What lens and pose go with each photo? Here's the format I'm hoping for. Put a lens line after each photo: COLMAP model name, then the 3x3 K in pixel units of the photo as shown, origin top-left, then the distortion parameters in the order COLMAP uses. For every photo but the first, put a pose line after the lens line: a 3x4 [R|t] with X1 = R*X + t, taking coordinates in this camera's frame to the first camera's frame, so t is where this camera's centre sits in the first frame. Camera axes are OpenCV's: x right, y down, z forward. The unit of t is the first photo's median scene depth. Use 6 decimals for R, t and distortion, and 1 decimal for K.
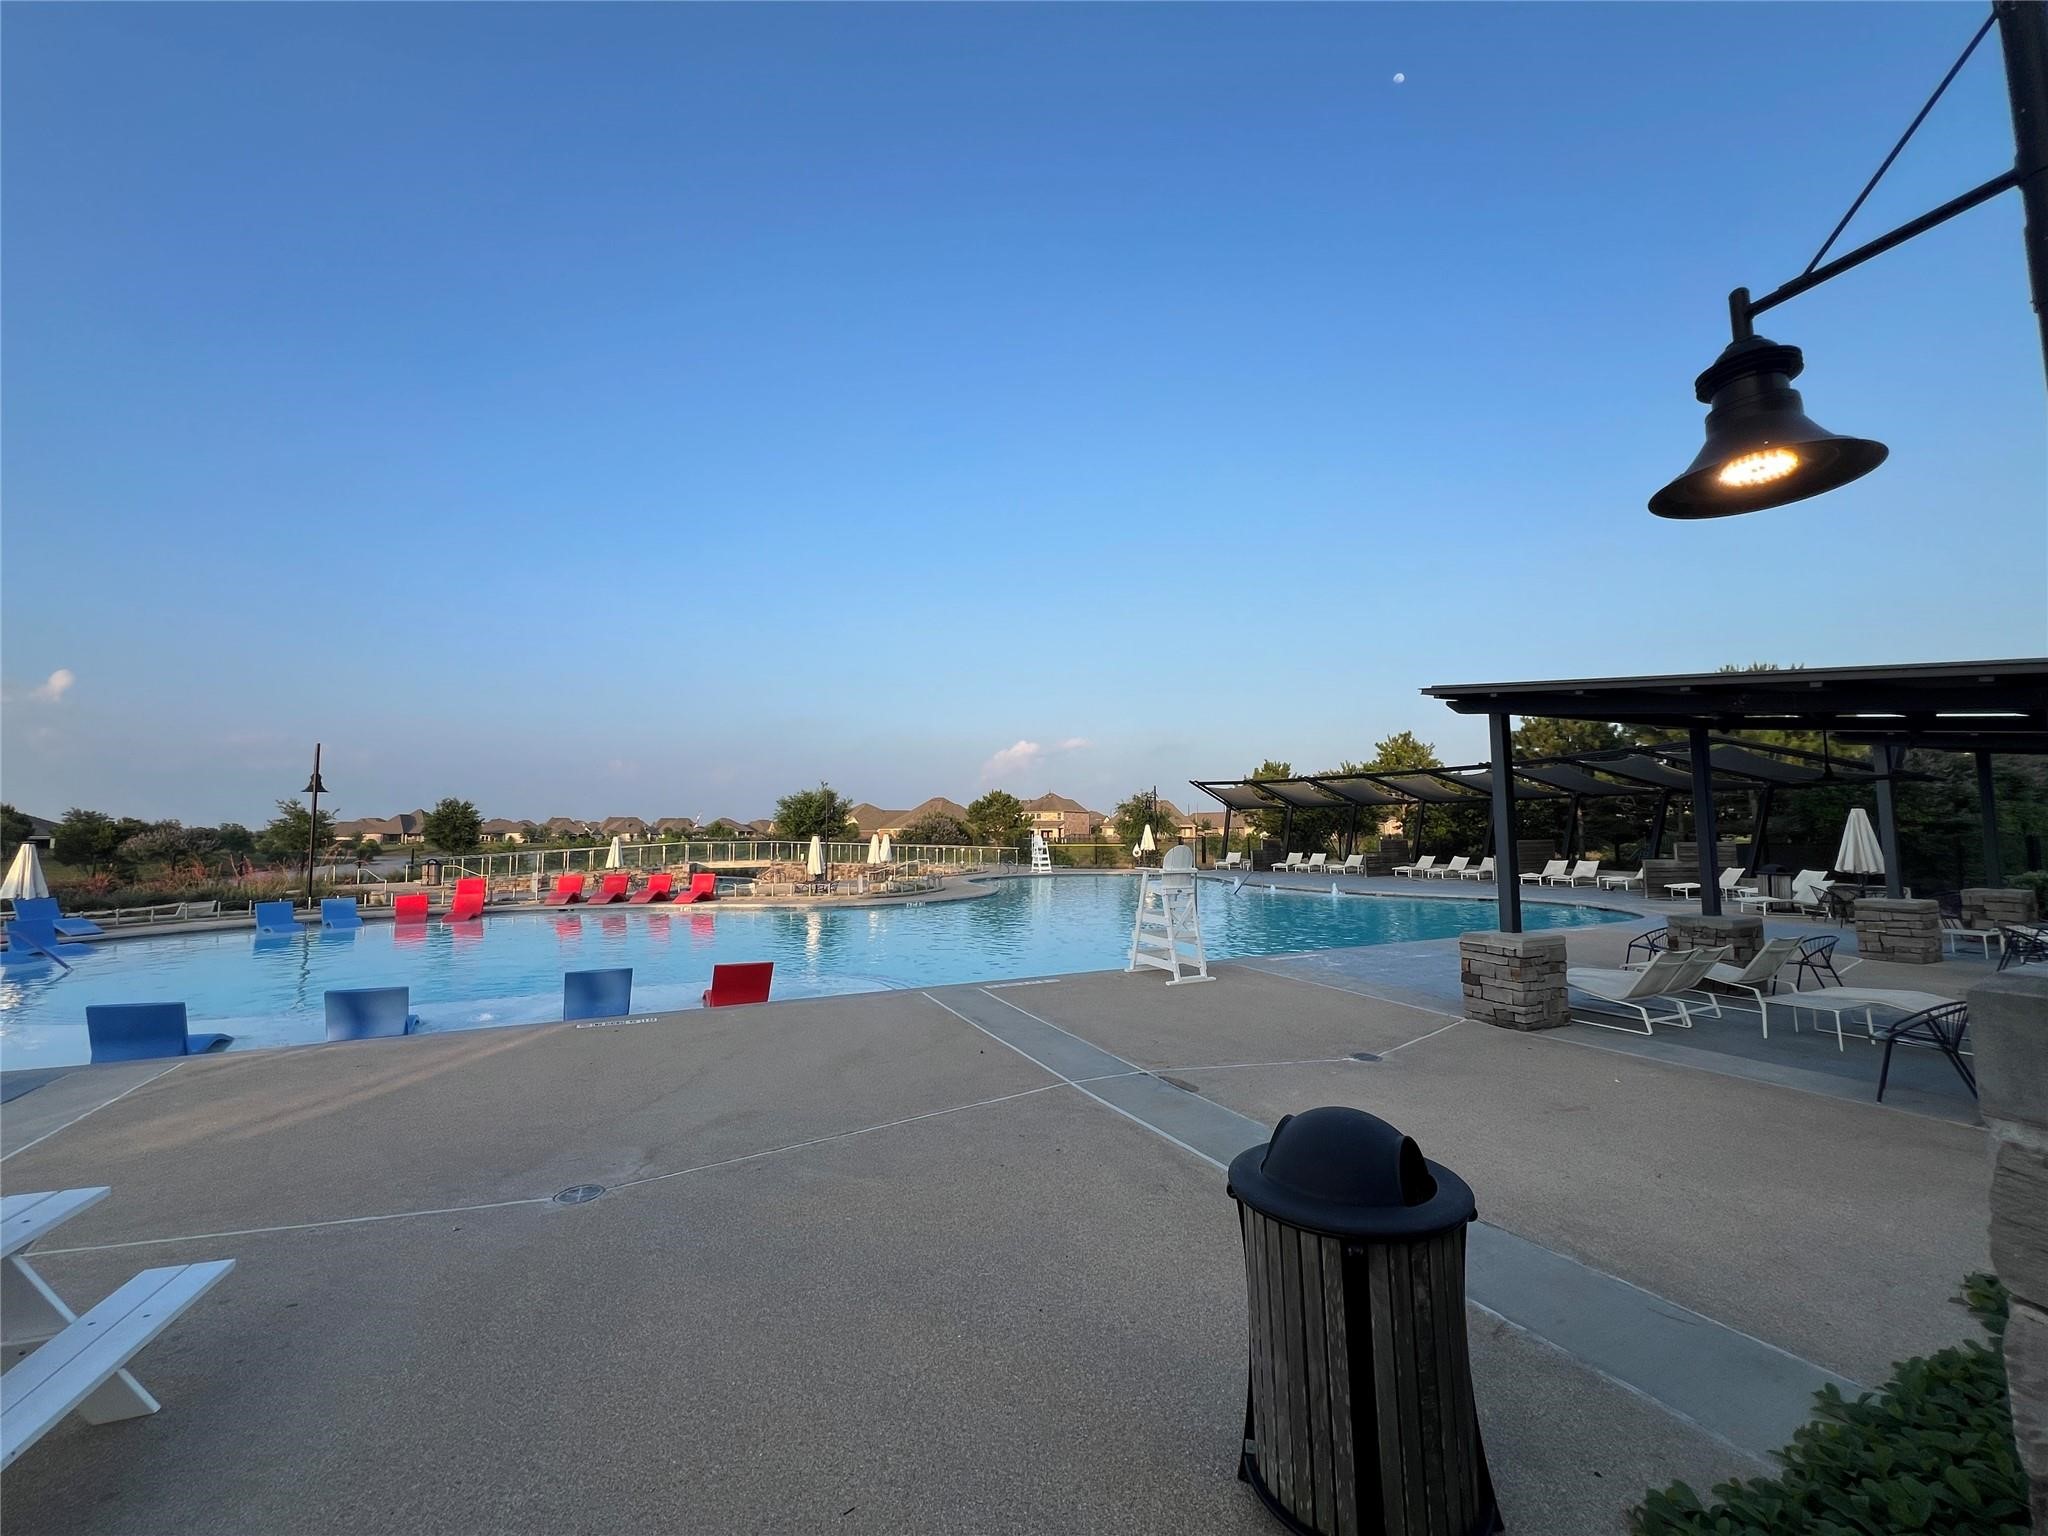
lens RADIAL K [[821.7, 0, 1025.4], [0, 821.7, 764.8], [0, 0, 1]] dist [-0.001623, -0.000004]
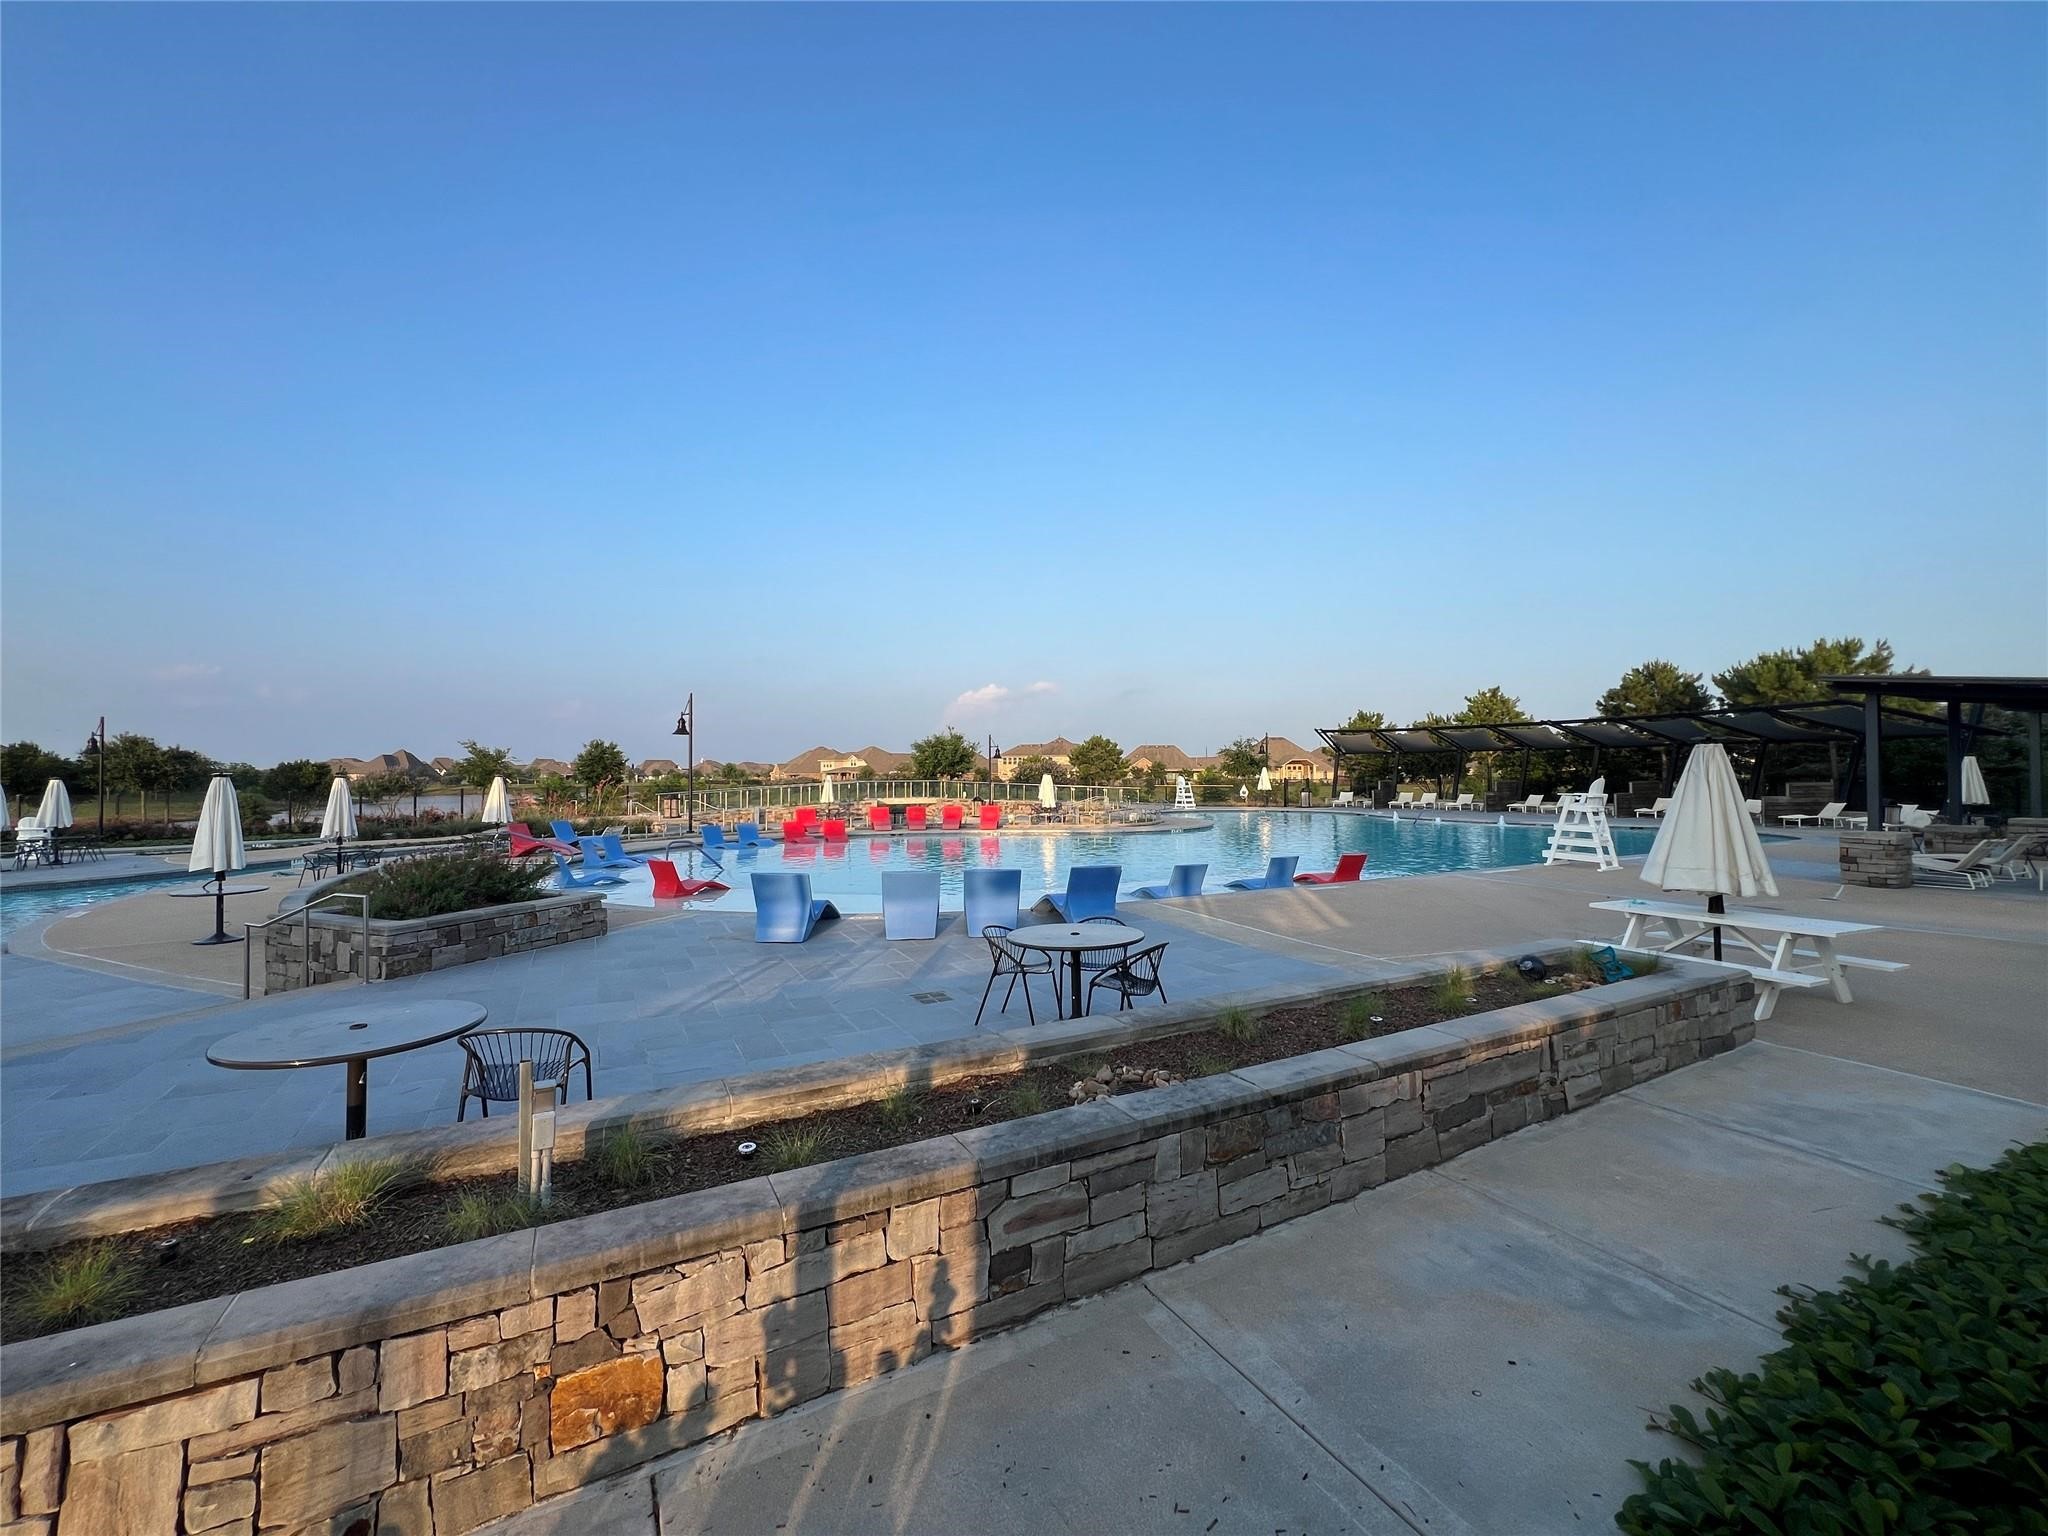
lens RADIAL K [[821.7, 0, 1022.8], [0, 821.7, 767.9], [0, 0, 1]] dist [-0.001623, -0.000004]
pose [[0.999081, 0.005072, 0.042566, -0.268063], [-0.008120, 0.997390, 0.071743, -0.004980], [-0.042091, -0.072022, 0.996514, -0.121920]]
